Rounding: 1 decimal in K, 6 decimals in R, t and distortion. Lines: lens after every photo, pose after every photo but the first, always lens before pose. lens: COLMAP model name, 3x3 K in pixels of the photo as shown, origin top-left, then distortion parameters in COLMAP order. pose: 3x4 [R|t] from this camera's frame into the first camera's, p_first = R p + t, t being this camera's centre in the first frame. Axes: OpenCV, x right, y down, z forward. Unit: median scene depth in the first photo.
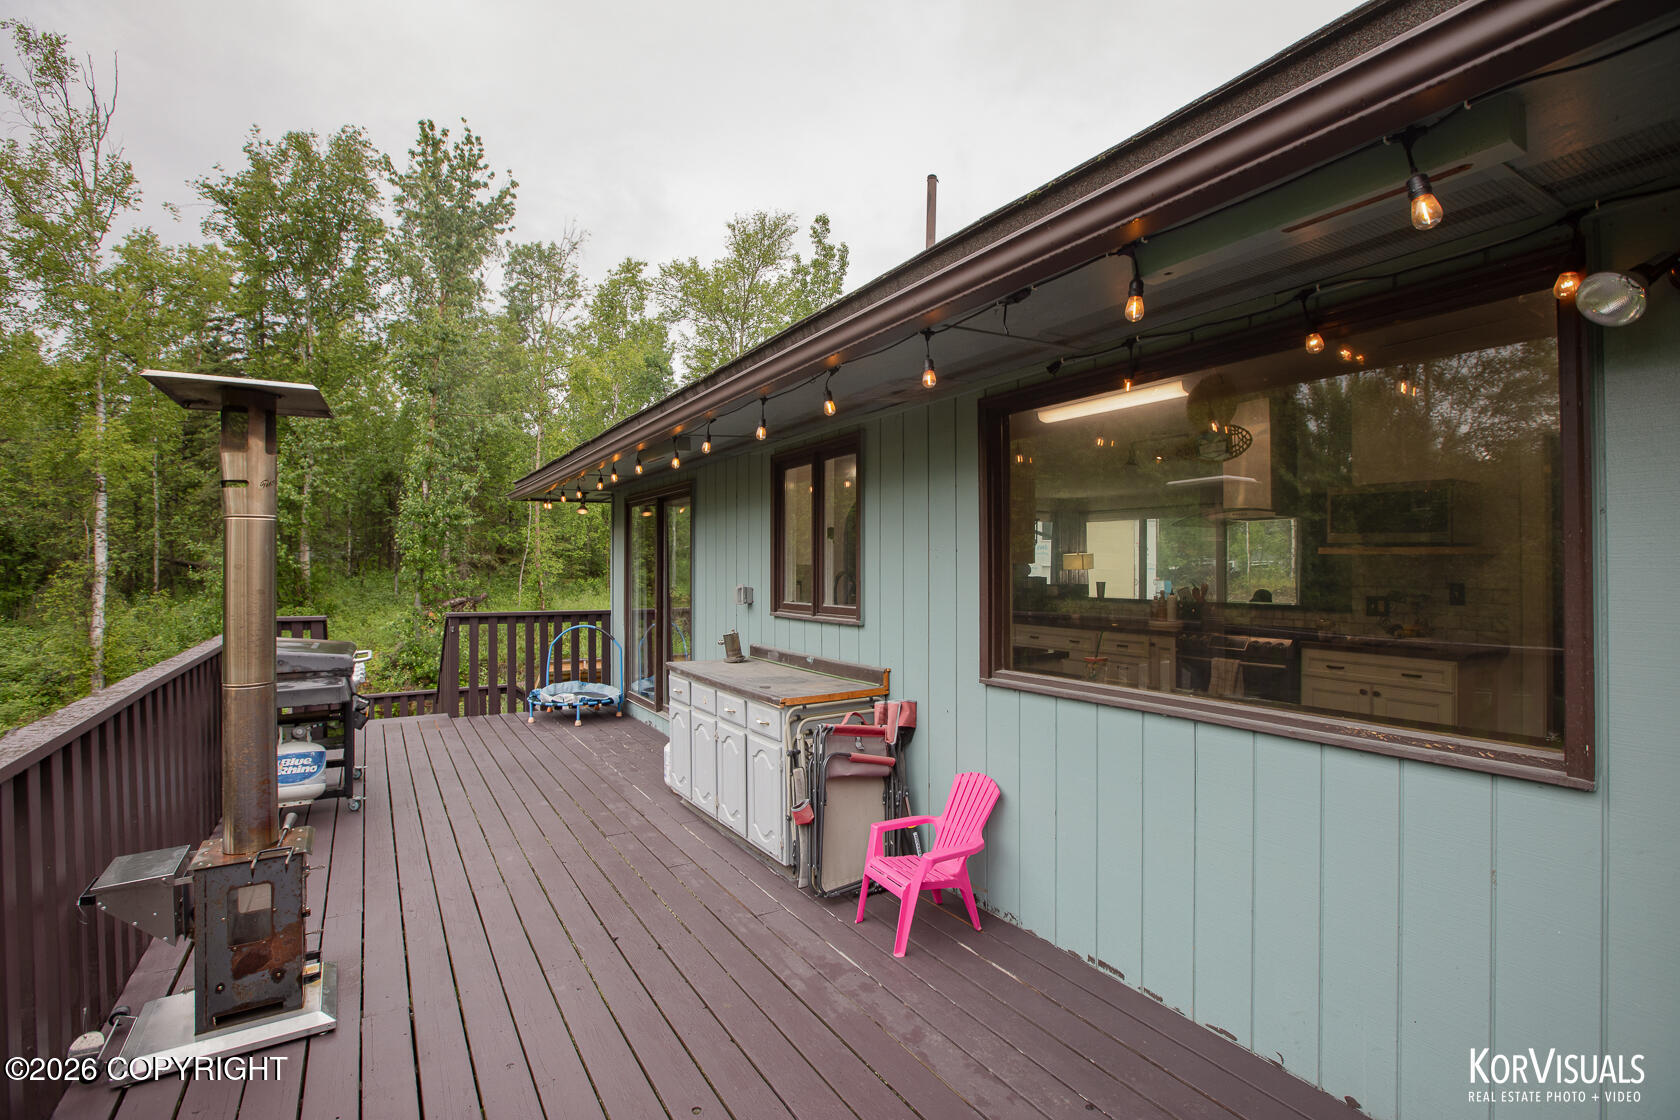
lens RADIAL K [[767.3, 0, 840.0], [0, 767.3, 560.0], [0, 0, 1]] dist [-0.049698, 0.017042]
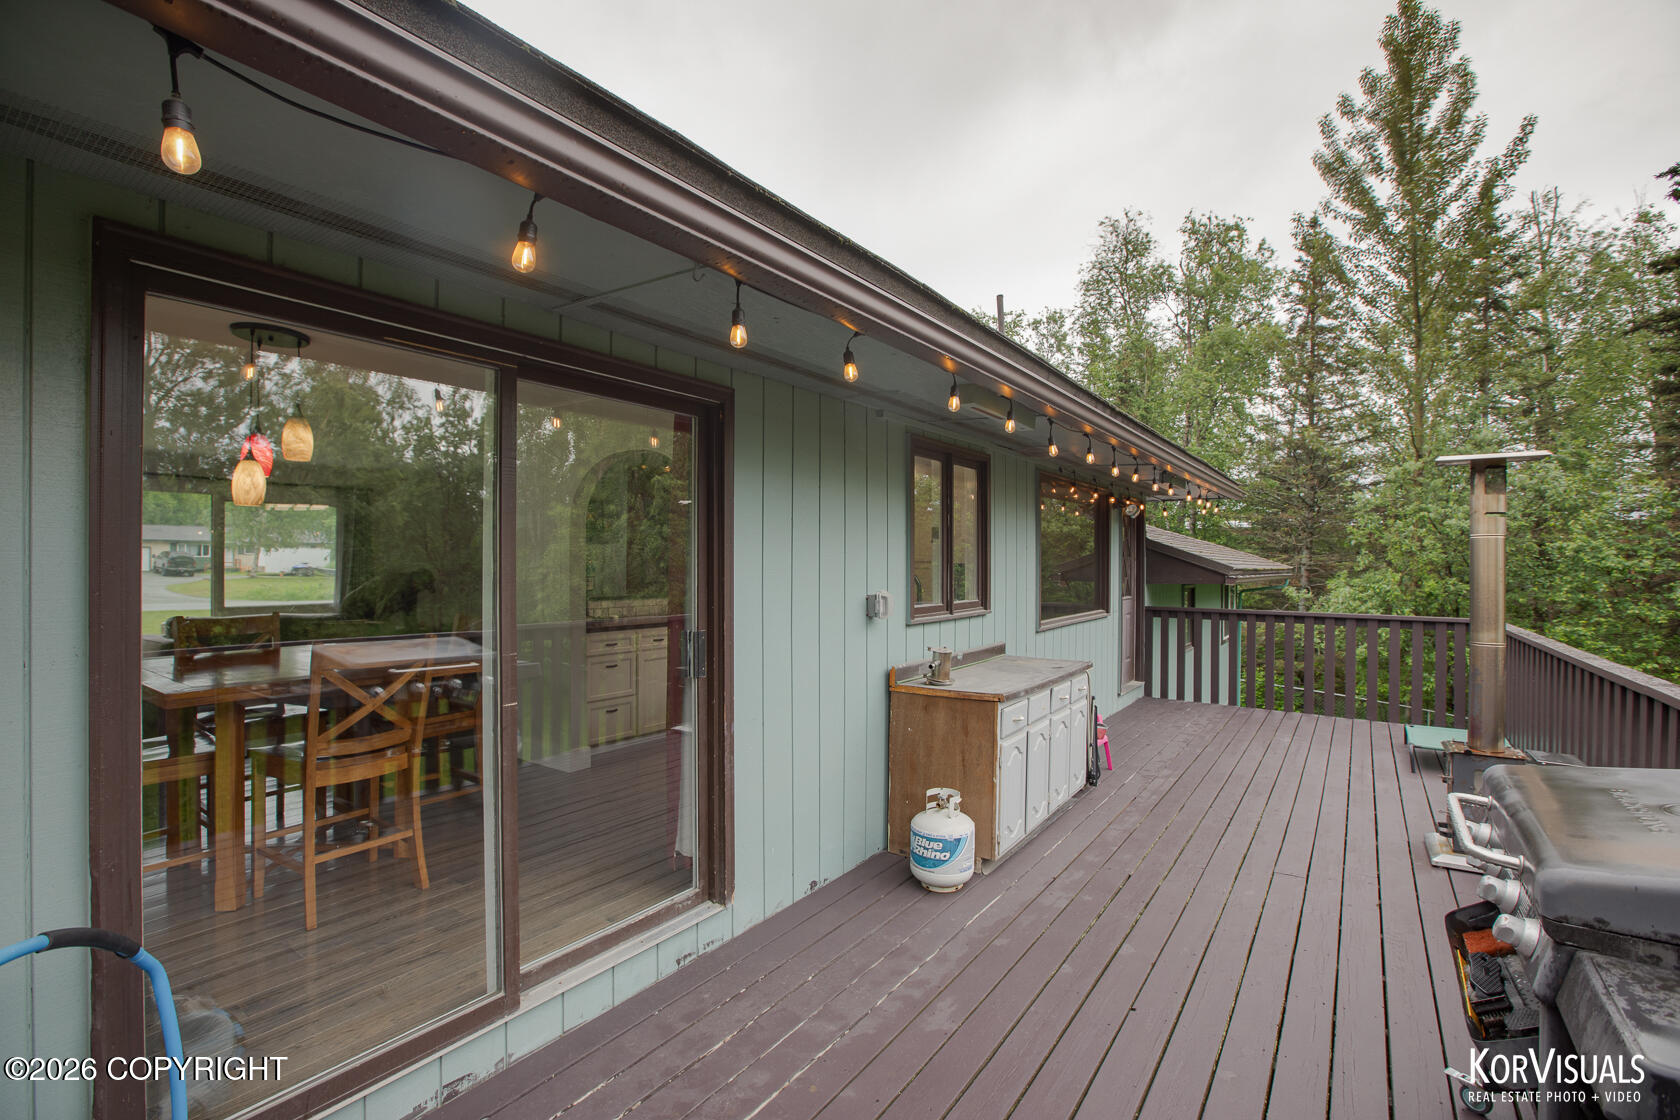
lens RADIAL K [[767.3, 0, 840.0], [0, 767.3, 560.0], [0, 0, 1]] dist [-0.049698, 0.017042]
pose [[-0.394729, -0.012514, 0.918712, -0.999500], [-0.023264, 0.999723, 0.003622, 0.002681], [-0.918503, -0.019943, -0.394911, 1.699547]]
